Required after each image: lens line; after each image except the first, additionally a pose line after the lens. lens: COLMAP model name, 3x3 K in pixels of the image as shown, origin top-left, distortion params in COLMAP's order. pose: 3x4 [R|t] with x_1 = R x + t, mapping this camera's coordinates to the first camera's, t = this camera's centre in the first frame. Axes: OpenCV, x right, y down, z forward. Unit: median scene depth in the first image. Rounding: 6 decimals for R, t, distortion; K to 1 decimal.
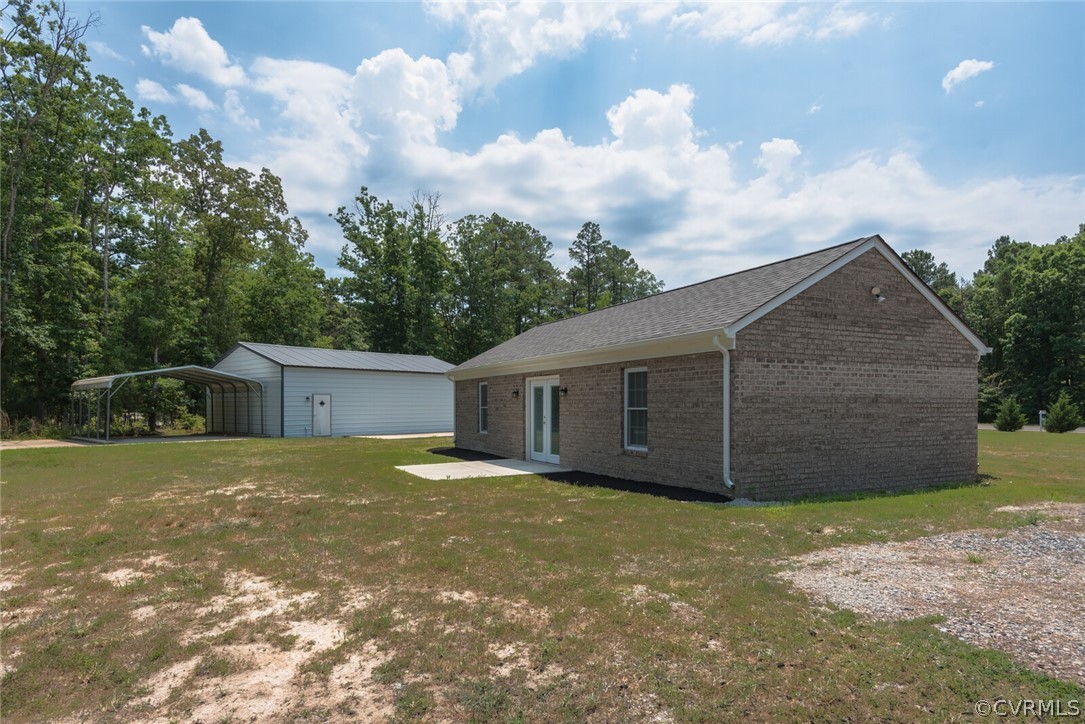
lens RADIAL K [[611.7, 0, 541.0], [0, 611.7, 397.6], [0, 0, 1]] dist [0.025840, -0.000368]
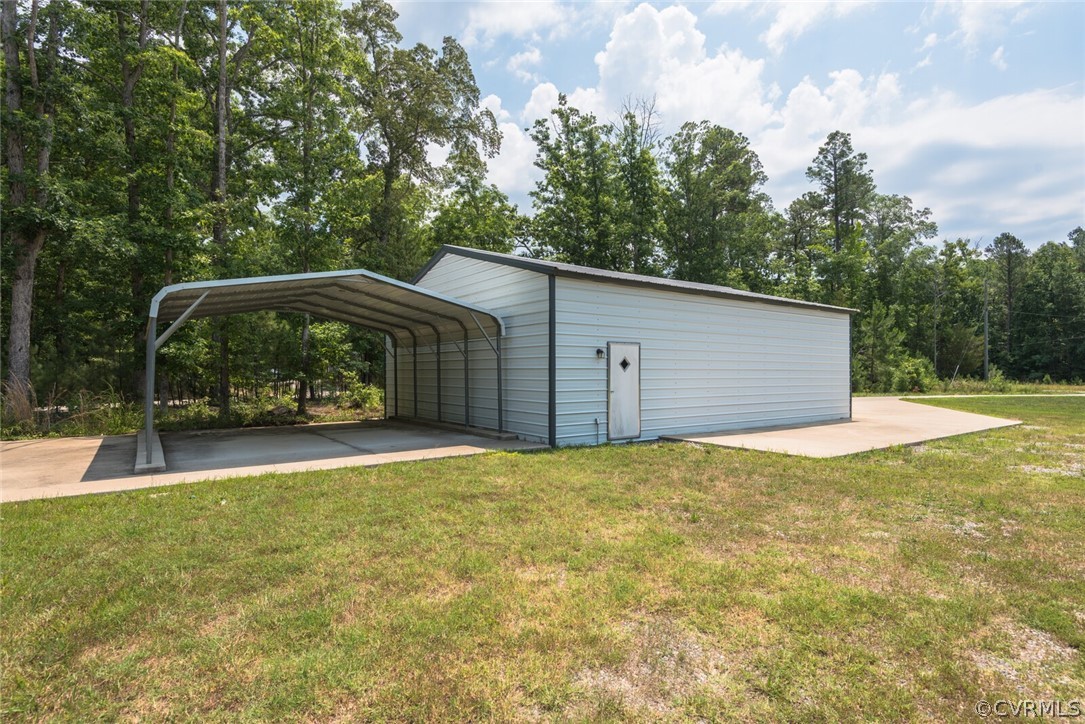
lens RADIAL K [[553.6, 0, 542.5], [0, 553.6, 362.0], [0, 0, 1]] dist [0.010314, -0.000031]
pose [[0.977172, -0.002931, -0.212428, -0.262922], [0.002185, 0.999991, -0.003745, 0.007537], [0.212437, 0.003195, 0.977170, 0.476080]]
